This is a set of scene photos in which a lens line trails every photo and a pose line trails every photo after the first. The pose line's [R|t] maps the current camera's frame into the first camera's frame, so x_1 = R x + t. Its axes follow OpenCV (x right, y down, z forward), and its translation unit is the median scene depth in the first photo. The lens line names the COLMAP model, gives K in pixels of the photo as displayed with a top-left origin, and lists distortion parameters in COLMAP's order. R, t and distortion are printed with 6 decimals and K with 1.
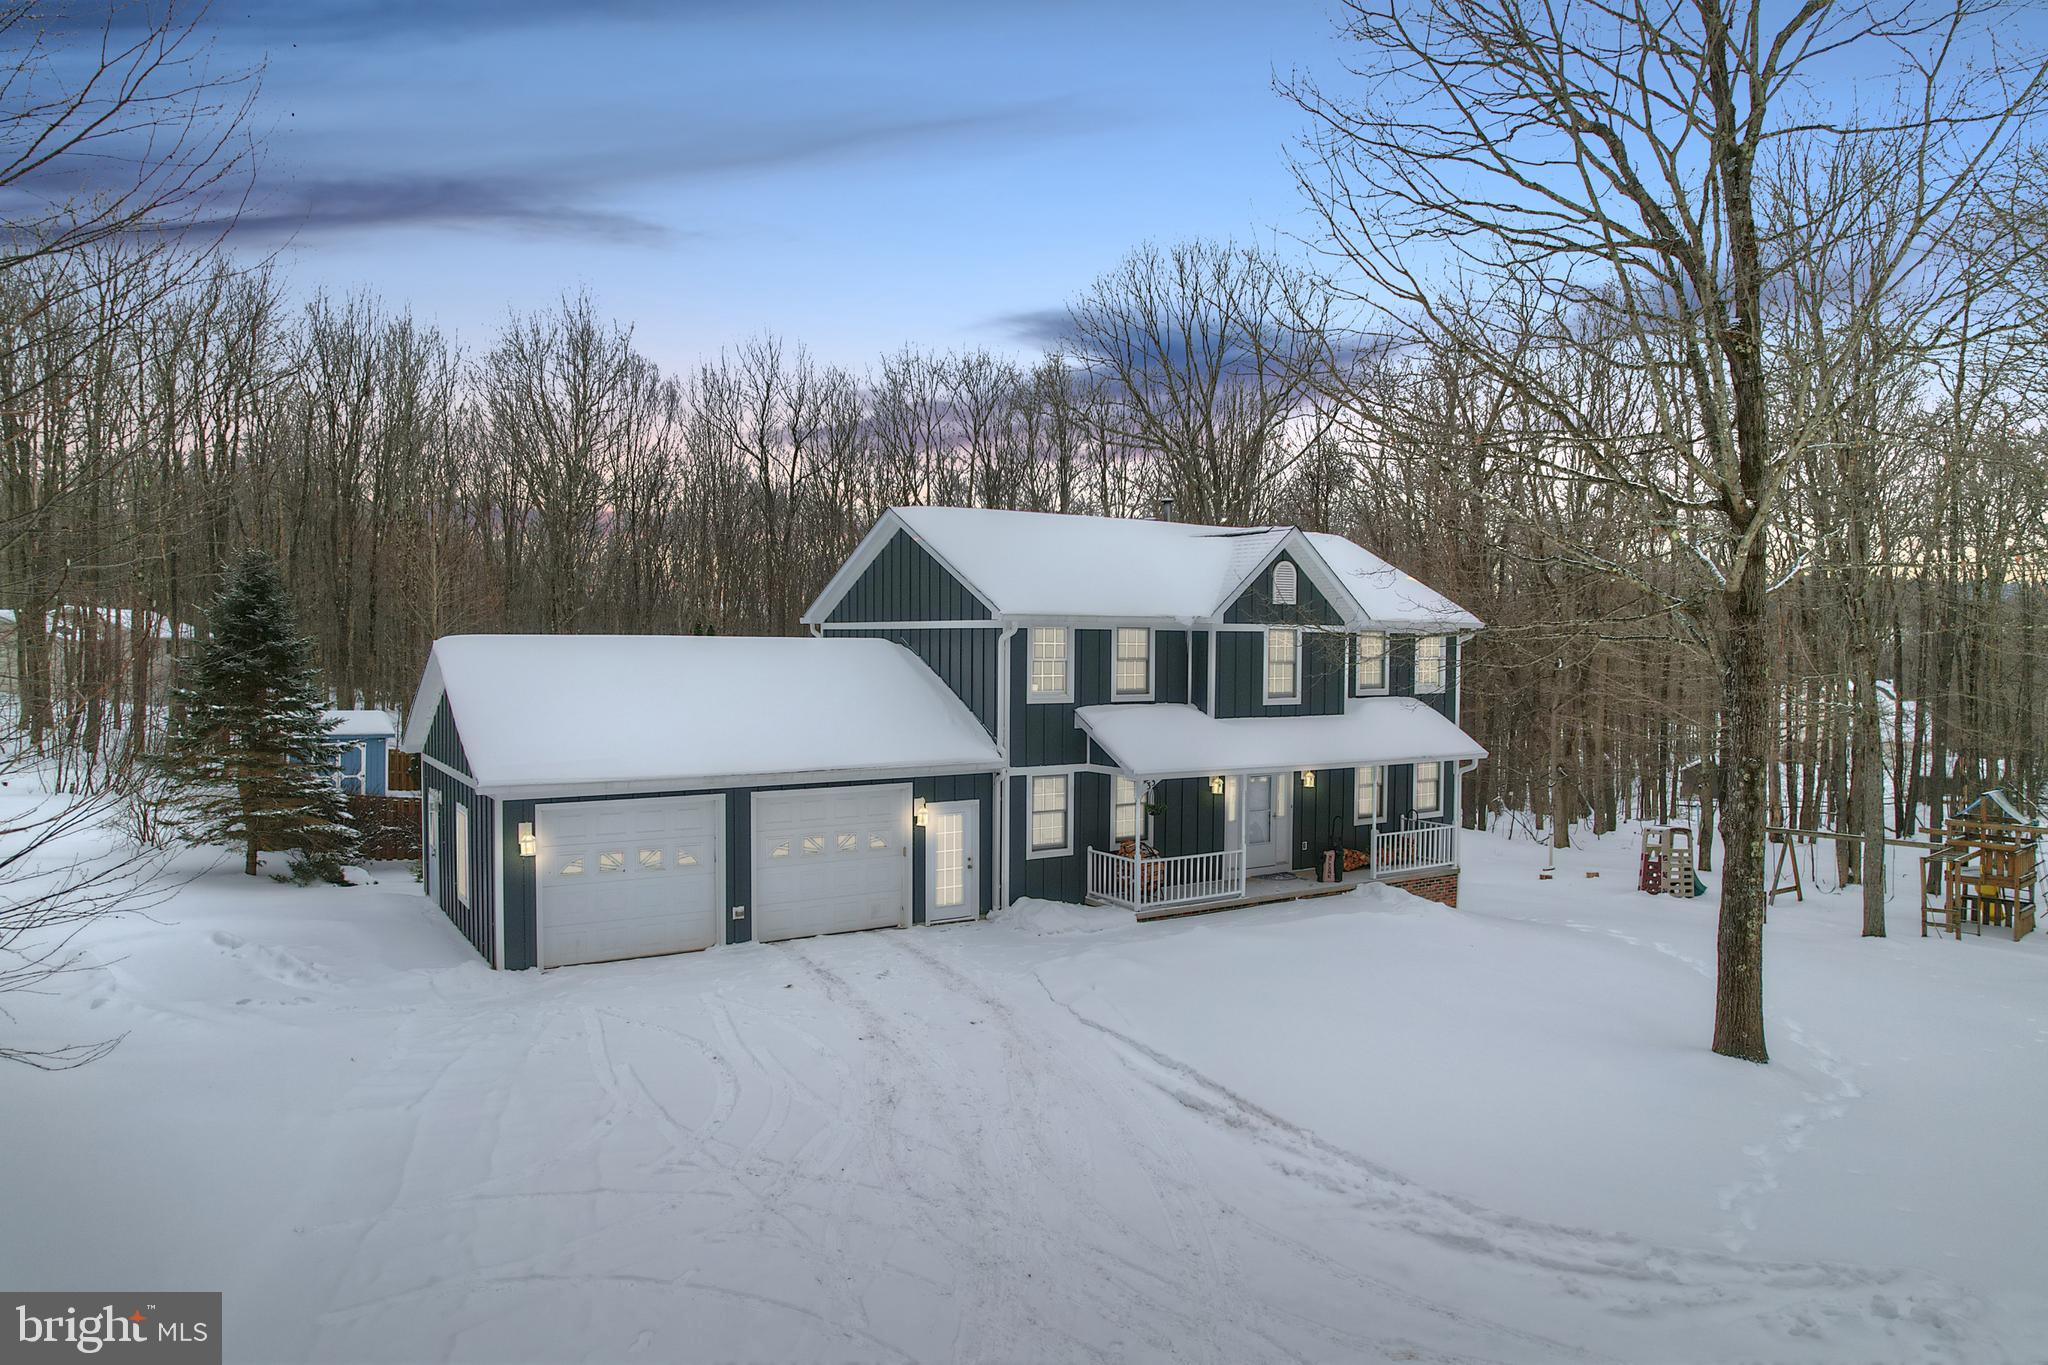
lens RADIAL K [[1305.6, 0, 1024.0], [0, 1305.6, 682.5], [0, 0, 1]] dist [-0.058379, 0.042228]
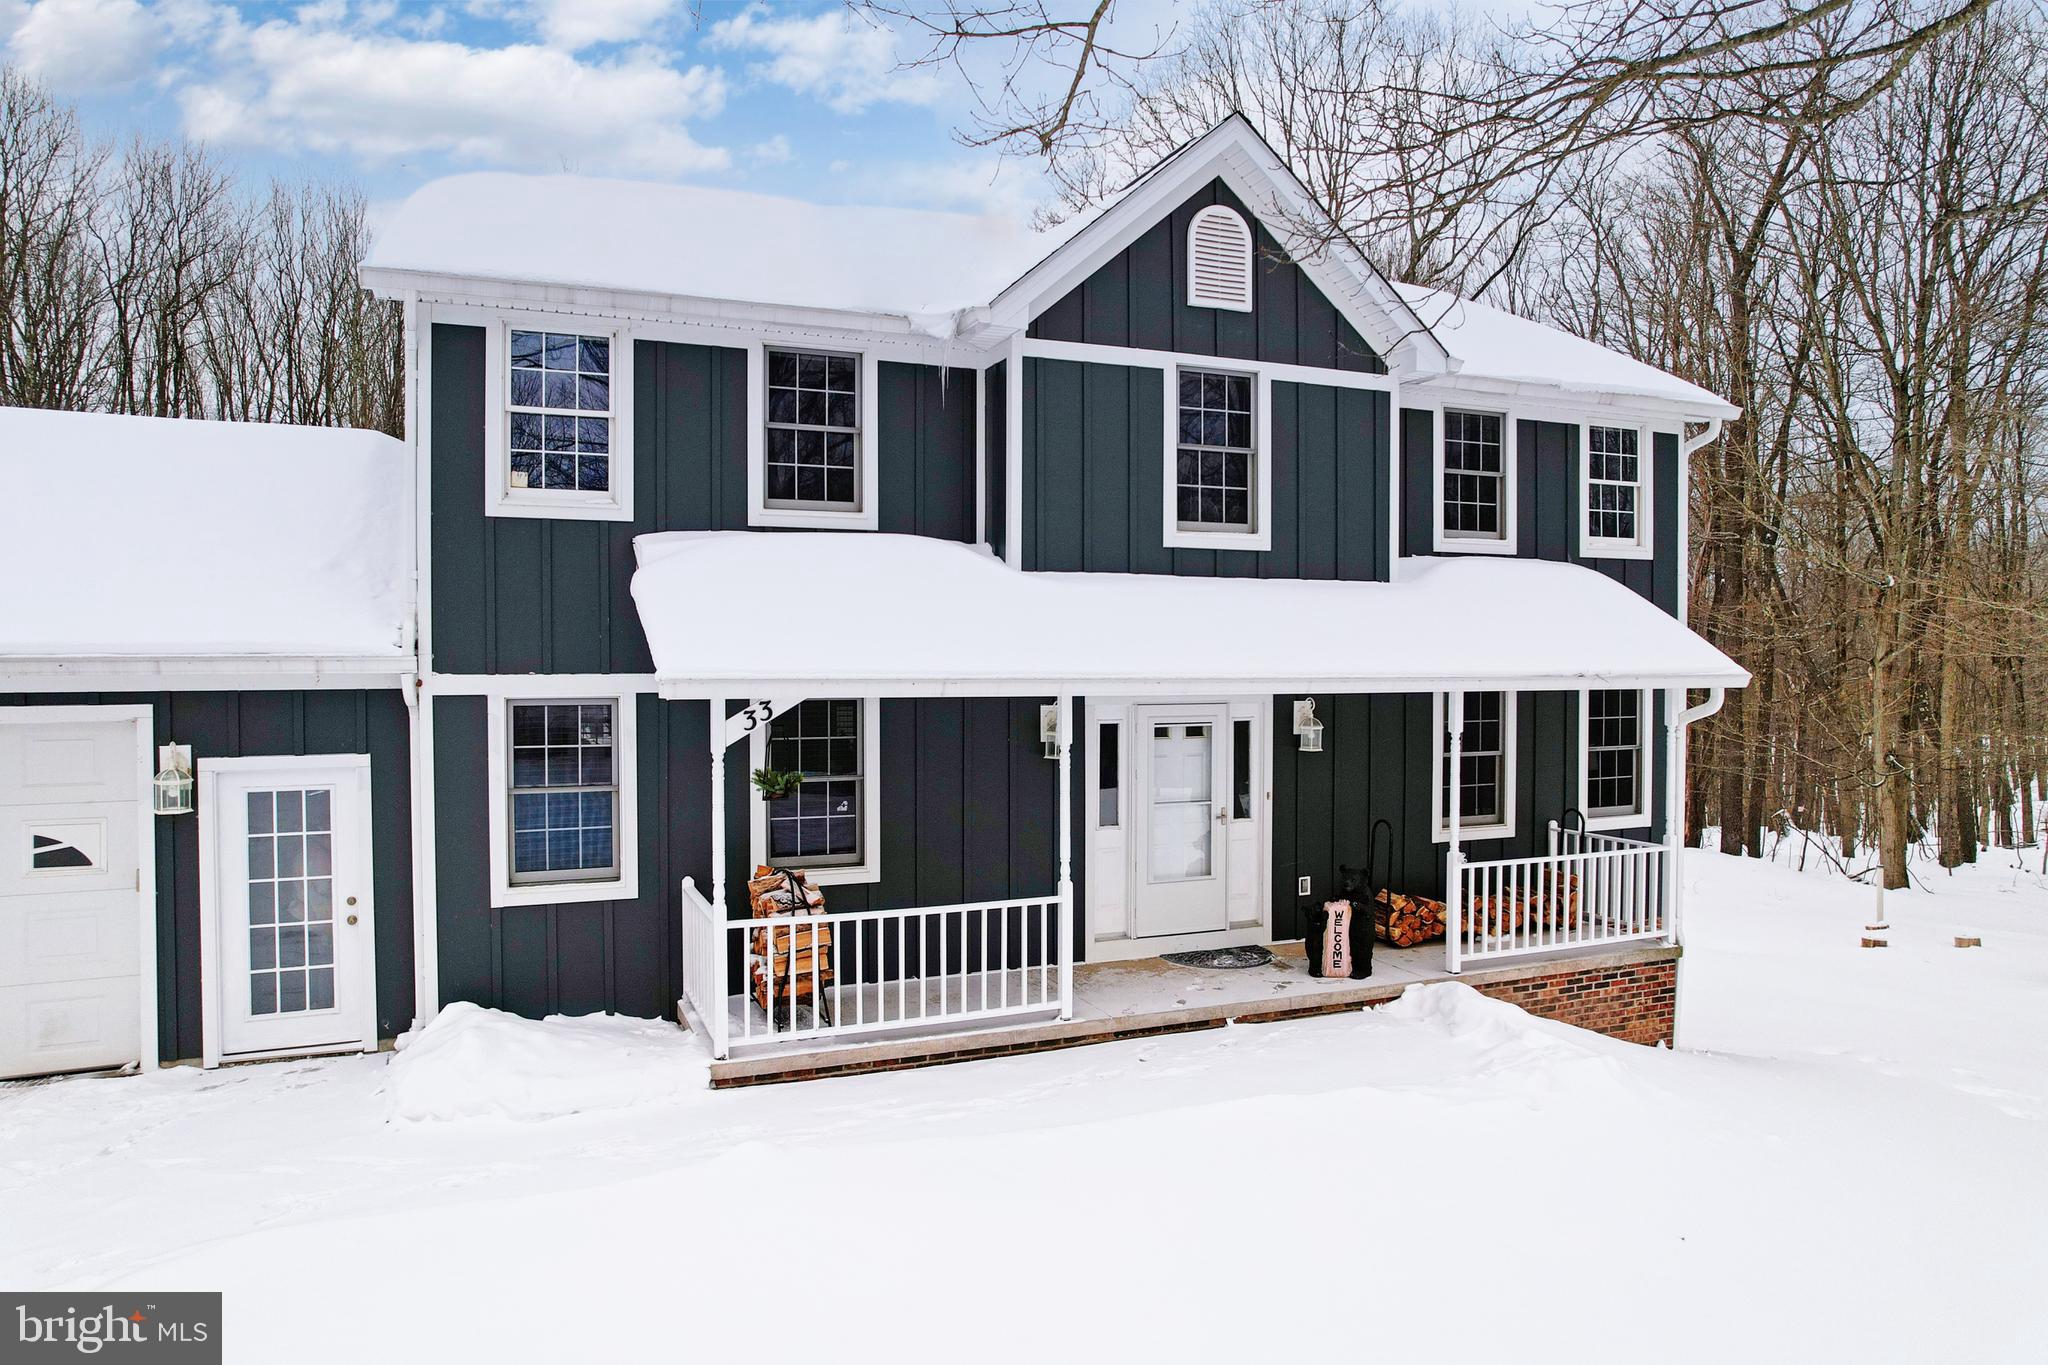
lens RADIAL K [[1306.0, 0, 1024.0], [0, 1306.0, 682.5], [0, 0, 1]] dist [-0.053646, 0.028586]
pose [[0.983440, -0.002704, -0.181212, 0.214038], [0.000724, 0.999939, -0.010990, 0.065025], [0.181230, 0.010677, 0.983383, 0.580589]]
